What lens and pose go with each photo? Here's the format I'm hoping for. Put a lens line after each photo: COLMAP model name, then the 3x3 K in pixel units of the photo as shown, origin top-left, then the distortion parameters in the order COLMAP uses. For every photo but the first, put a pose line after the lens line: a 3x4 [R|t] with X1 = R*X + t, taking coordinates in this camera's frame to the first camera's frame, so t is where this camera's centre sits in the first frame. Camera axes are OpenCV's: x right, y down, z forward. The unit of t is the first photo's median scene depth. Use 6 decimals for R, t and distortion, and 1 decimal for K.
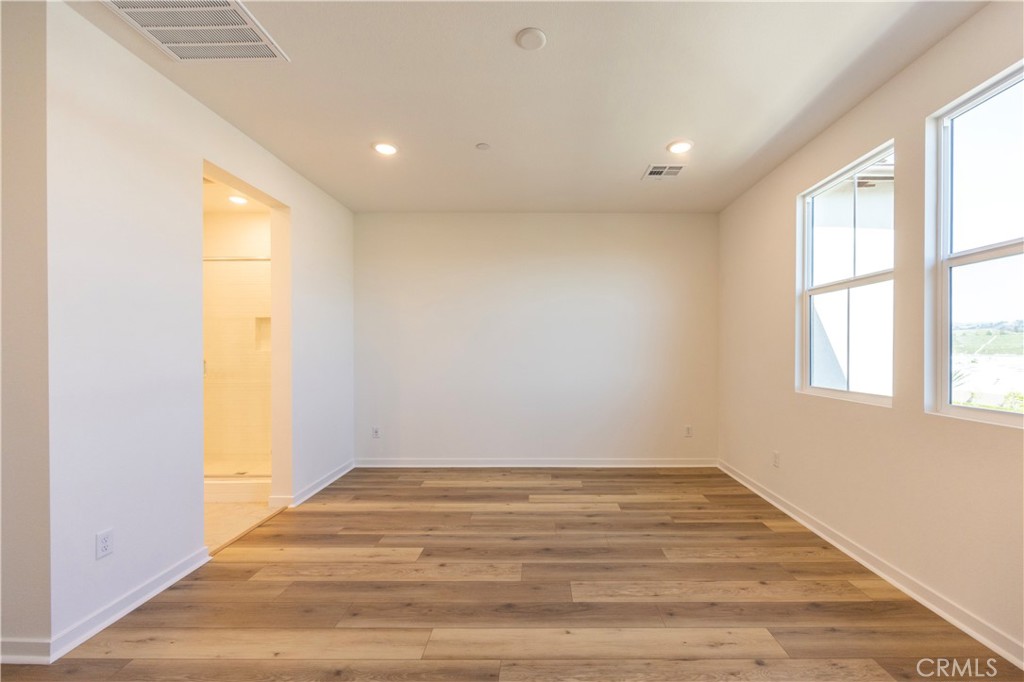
lens RADIAL K [[431.0, 0, 512.0], [0, 431.0, 341.0], [0, 0, 1]] dist [-0.001403, -0.000133]
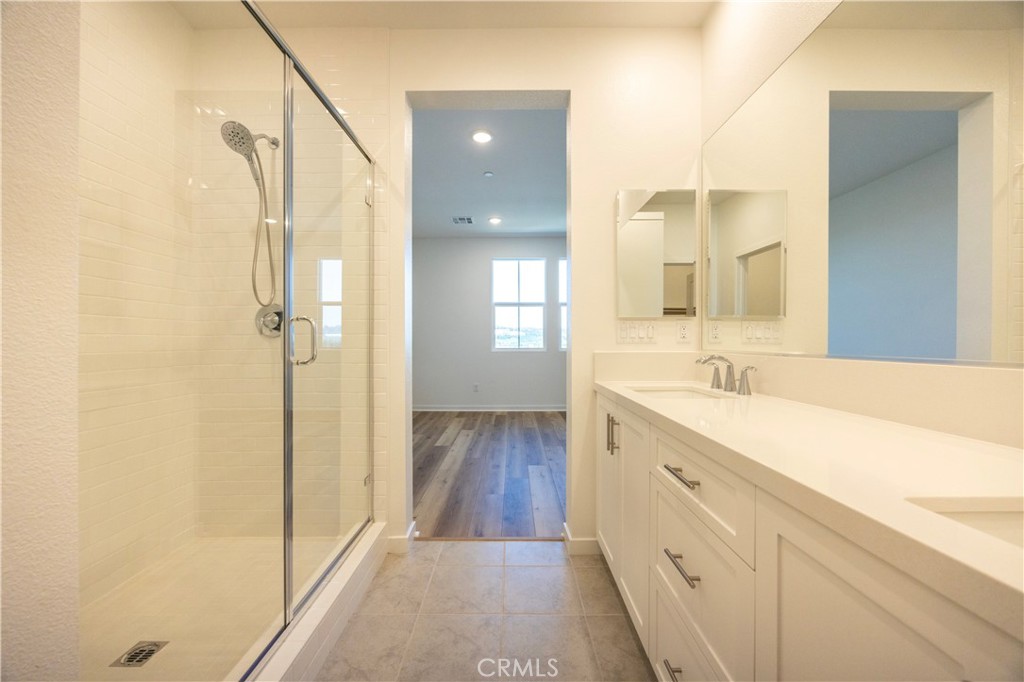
lens RADIAL K [[431.0, 0, 512.0], [0, 431.0, 341.0], [0, 0, 1]] dist [-0.001403, -0.000133]
pose [[-0.072051, -0.001407, 0.997400, -1.499209], [-0.018351, 0.999832, 0.000085, 0.068688], [-0.997232, -0.018297, -0.072064, 1.081875]]
